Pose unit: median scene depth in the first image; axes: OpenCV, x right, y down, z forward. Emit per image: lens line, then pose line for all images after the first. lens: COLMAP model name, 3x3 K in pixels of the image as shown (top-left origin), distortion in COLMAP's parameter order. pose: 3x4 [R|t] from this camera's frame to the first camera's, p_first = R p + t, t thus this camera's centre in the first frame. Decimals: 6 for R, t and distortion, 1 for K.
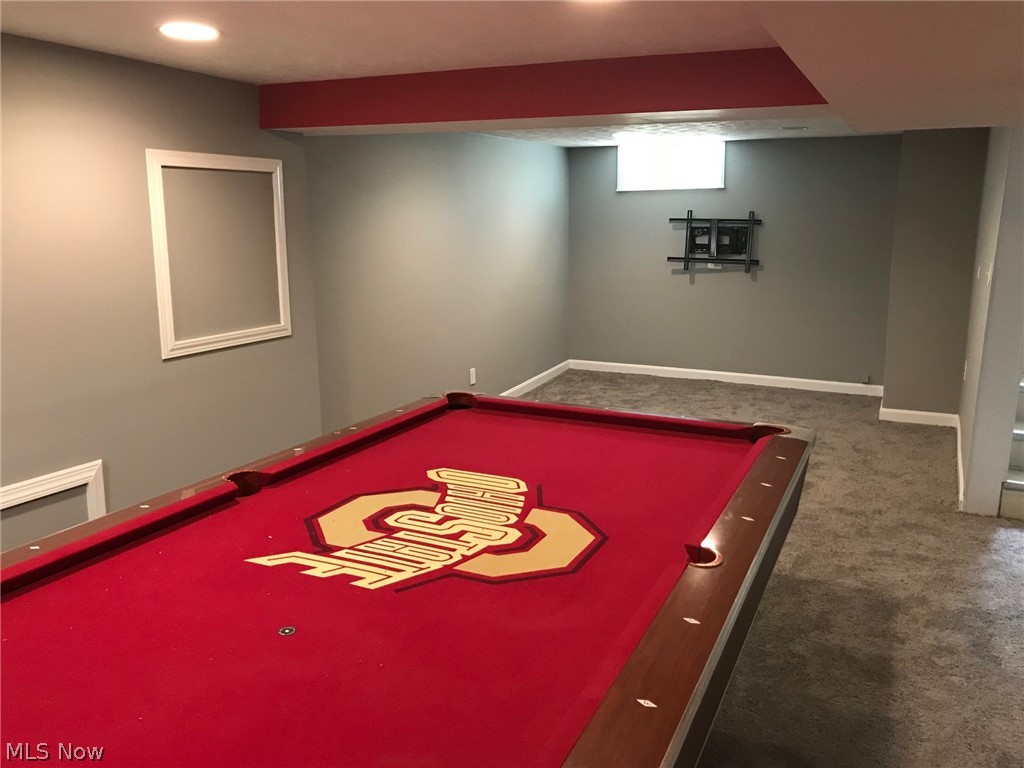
lens RADIAL K [[836.5, 0, 508.8], [0, 836.5, 384.1], [0, 0, 1]] dist [0.048085, -0.065935]
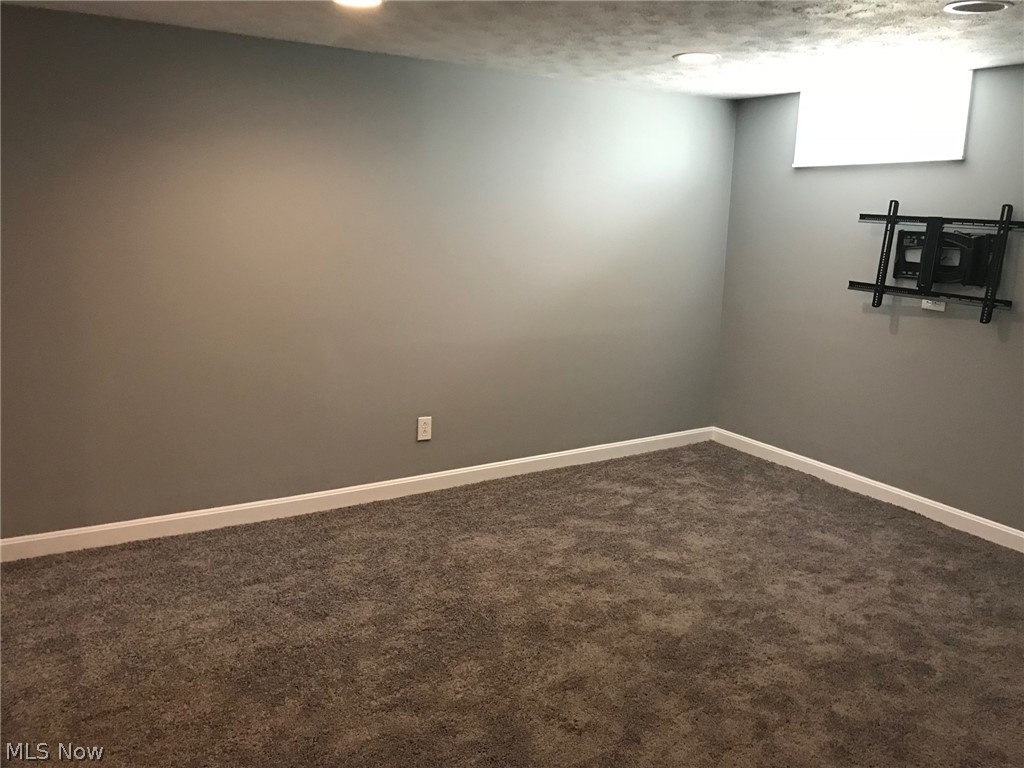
lens RADIAL K [[836.5, 0, 513.3], [0, 836.5, 386.4], [0, 0, 1]] dist [0.048085, -0.065935]
pose [[0.816668, 0.149422, -0.557429, 0.336338], [-0.150709, 0.987601, 0.043934, -0.072117], [0.557082, 0.048130, 0.829062, 0.402531]]
